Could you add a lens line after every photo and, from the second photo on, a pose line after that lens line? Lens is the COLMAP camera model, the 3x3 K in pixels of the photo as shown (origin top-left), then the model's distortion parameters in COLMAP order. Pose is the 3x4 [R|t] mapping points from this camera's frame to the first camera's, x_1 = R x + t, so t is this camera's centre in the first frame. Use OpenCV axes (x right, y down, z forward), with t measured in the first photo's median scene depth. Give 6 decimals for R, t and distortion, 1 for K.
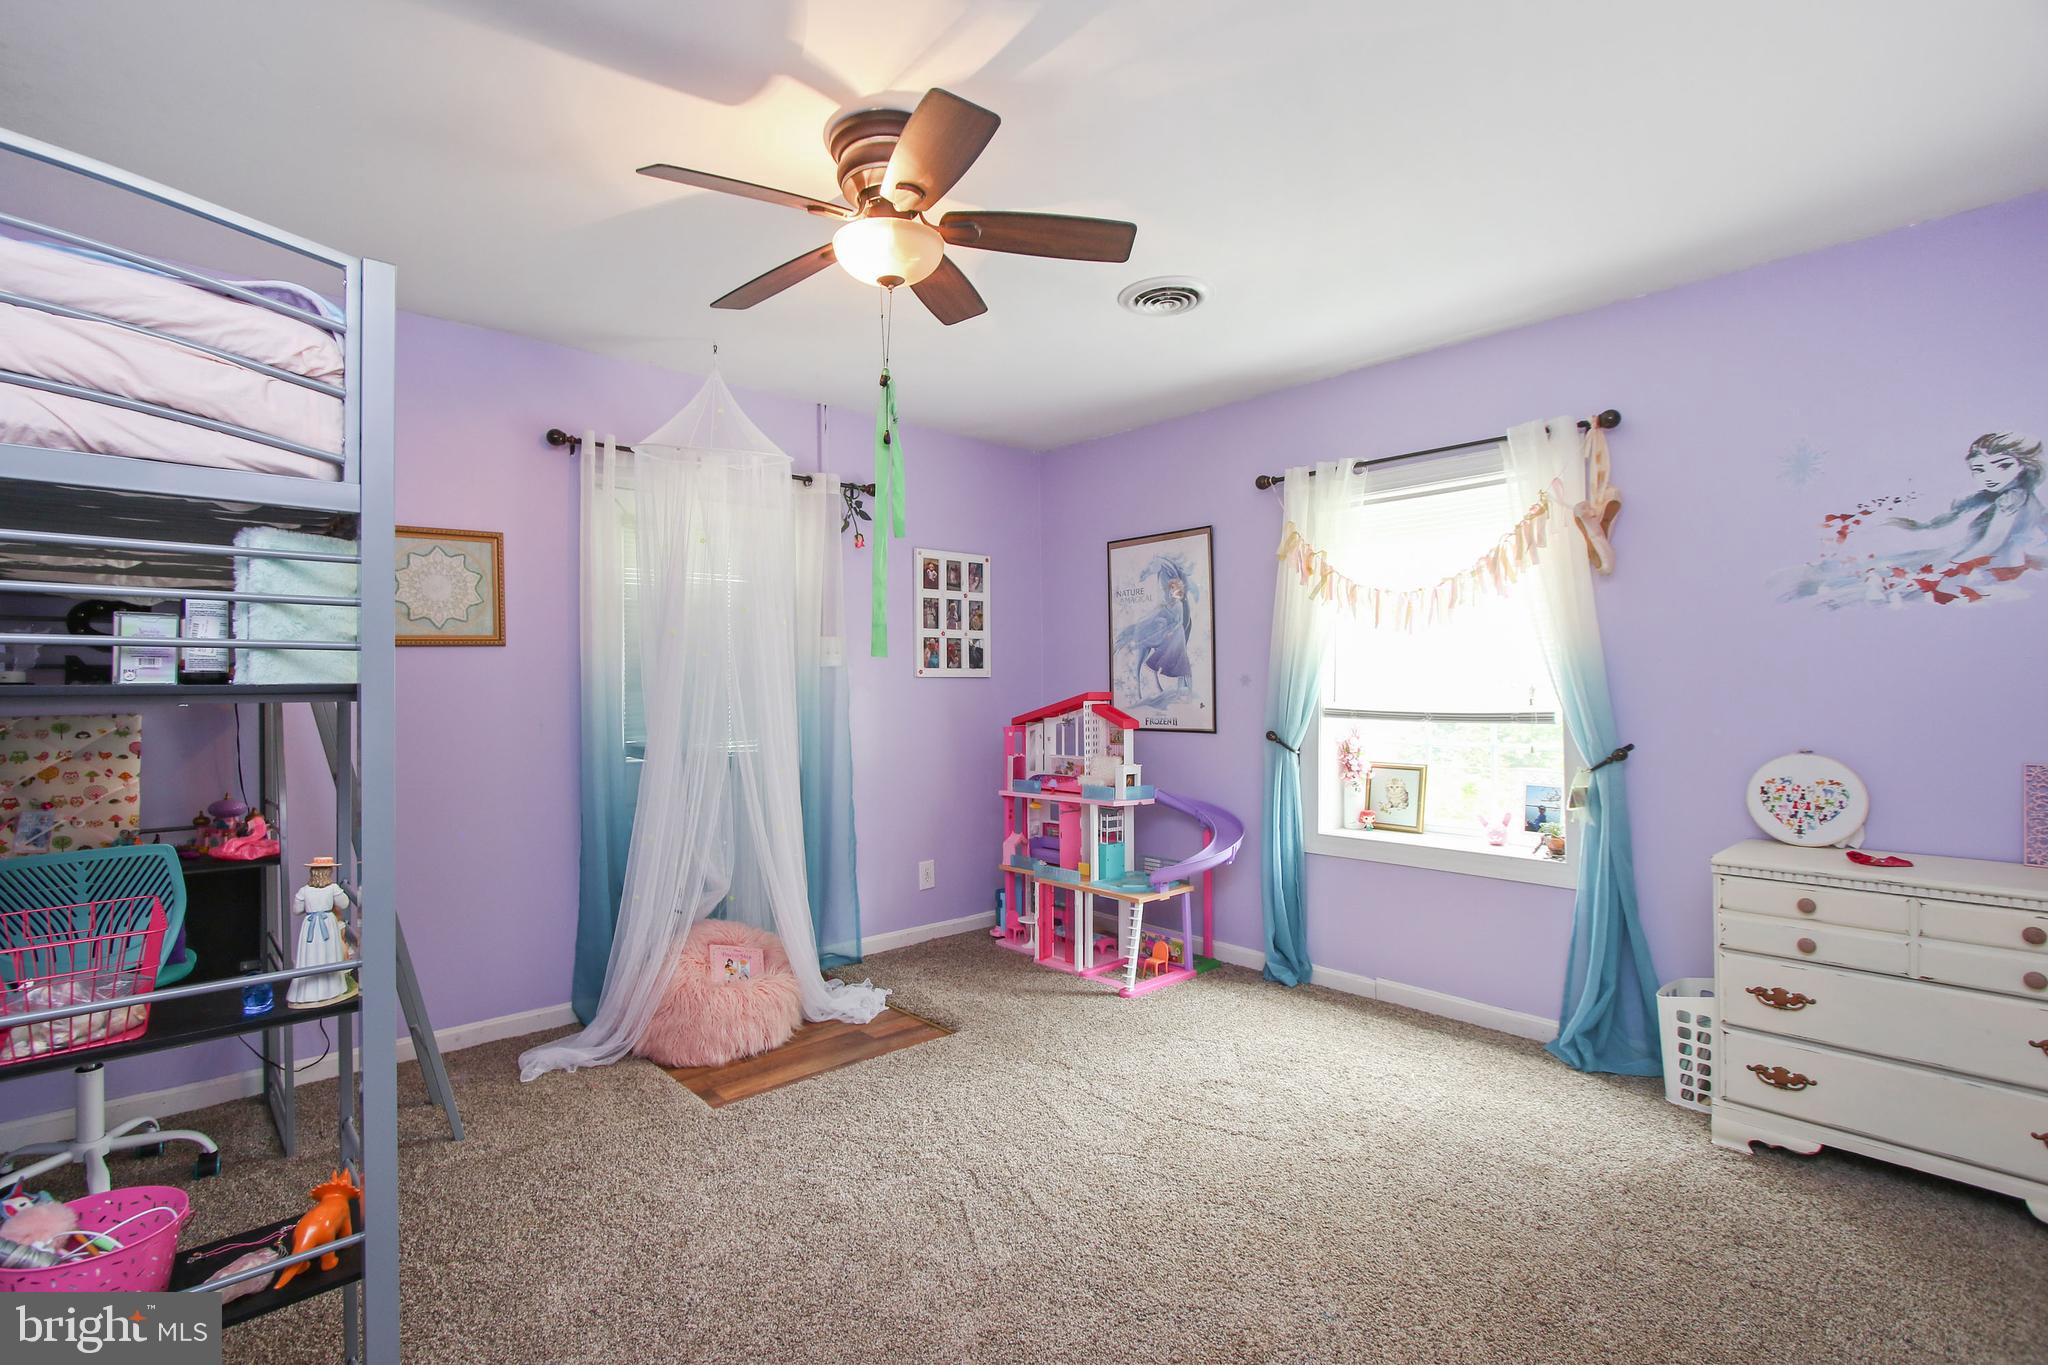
lens RADIAL K [[942.3, 0, 992.6], [0, 942.3, 673.5], [0, 0, 1]] dist [-0.008829, -0.000100]
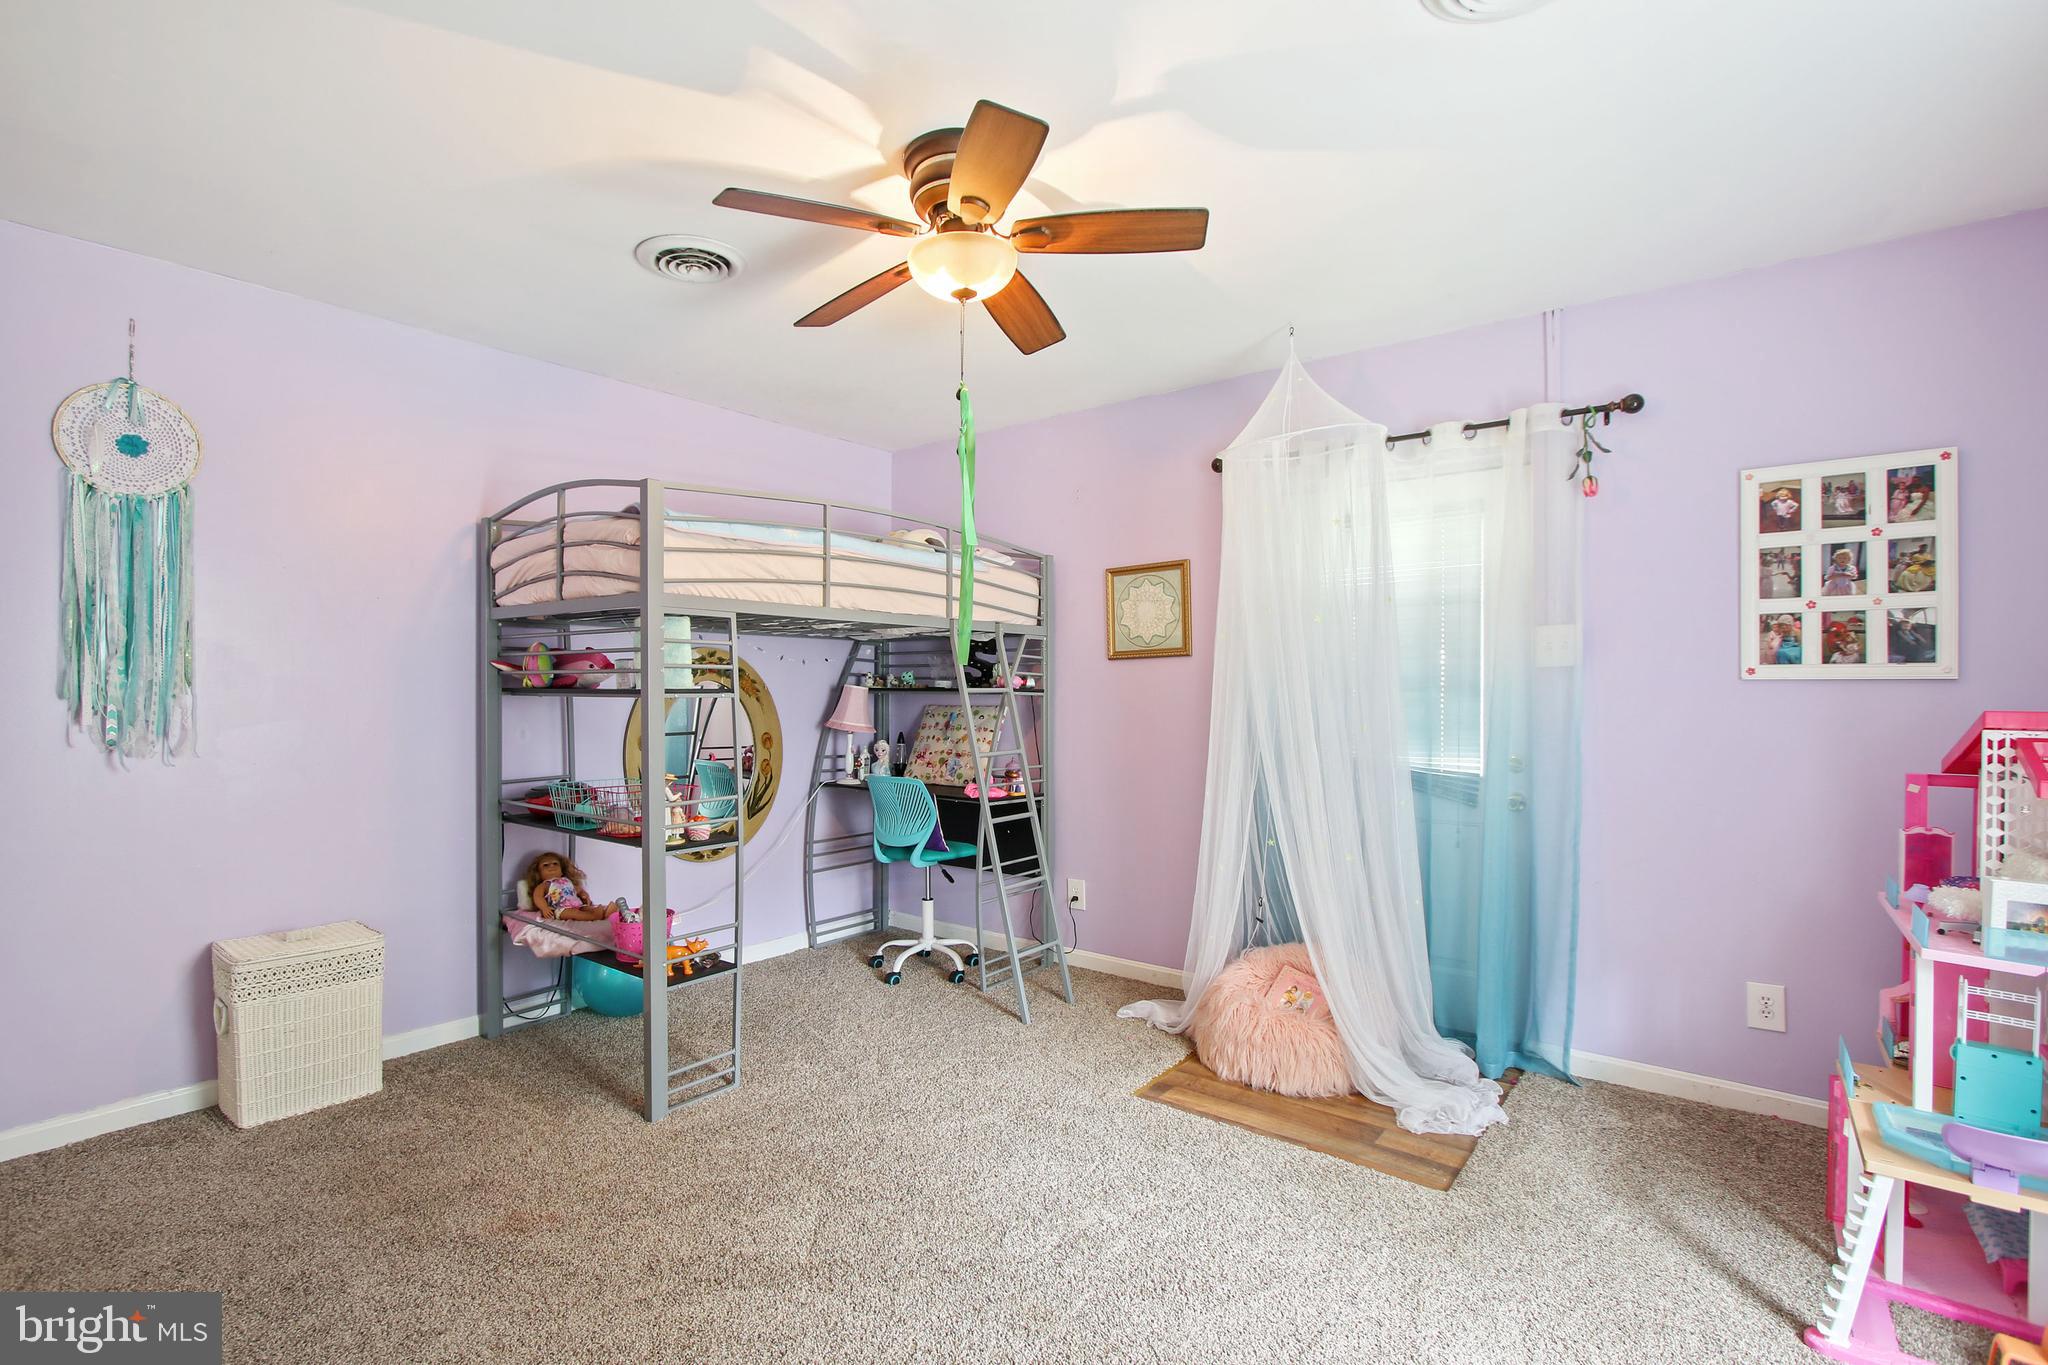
lens RADIAL K [[946.6, 0, 1024.0], [0, 946.6, 682.5], [0, 0, 1]] dist [-0.029132, -0.000450]
pose [[0.172456, -0.000863, -0.985017, 0.435433], [0.009184, 0.999958, 0.000732, 0.000837], [0.984974, -0.009172, 0.172457, 0.428206]]
